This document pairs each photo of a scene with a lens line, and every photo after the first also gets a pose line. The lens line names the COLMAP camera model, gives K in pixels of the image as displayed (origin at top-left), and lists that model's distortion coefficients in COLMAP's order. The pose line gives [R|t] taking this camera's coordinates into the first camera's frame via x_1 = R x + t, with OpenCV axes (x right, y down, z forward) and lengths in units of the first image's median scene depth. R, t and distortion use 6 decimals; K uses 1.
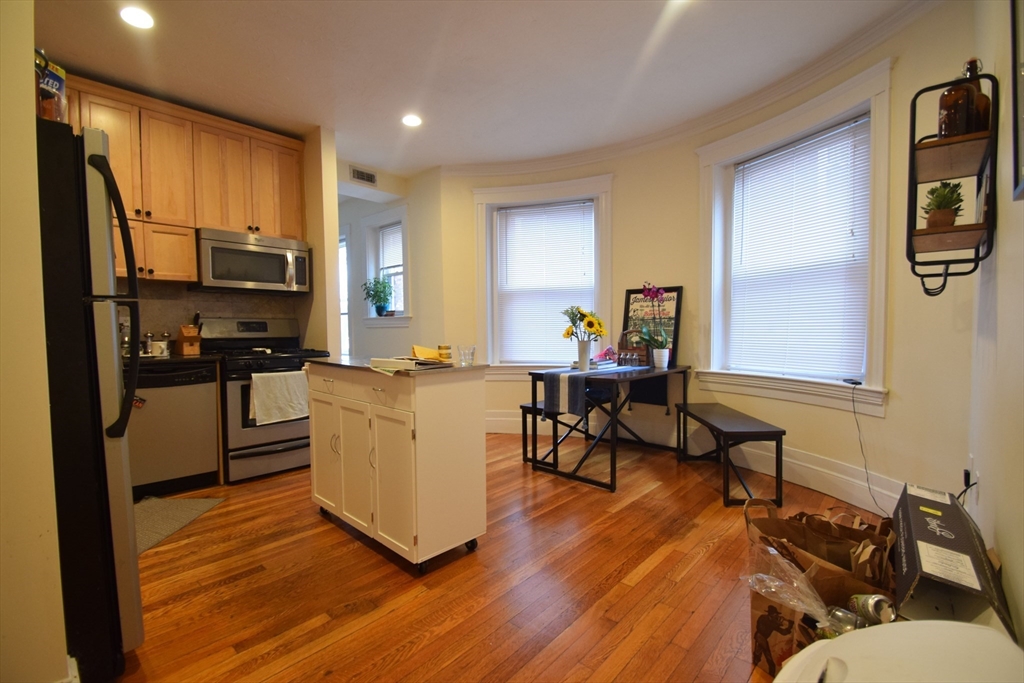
lens RADIAL K [[449.3, 0, 507.3], [0, 449.3, 346.8], [0, 0, 1]] dist [0.016847, -0.018031]
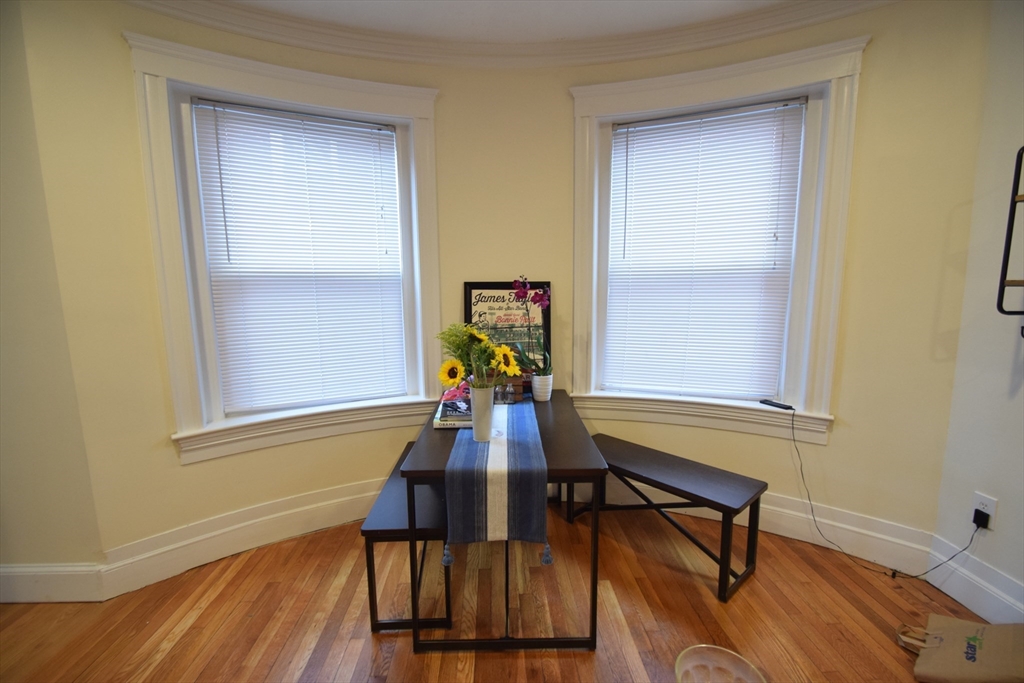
lens RADIAL K [[449.3, 0, 507.3], [0, 449.3, 346.8], [0, 0, 1]] dist [0.016847, -0.018031]
pose [[0.712451, -0.092411, 0.695610, -0.185316], [0.033986, 0.994671, 0.097333, -0.111736], [-0.700898, -0.045704, 0.711796, 0.571127]]
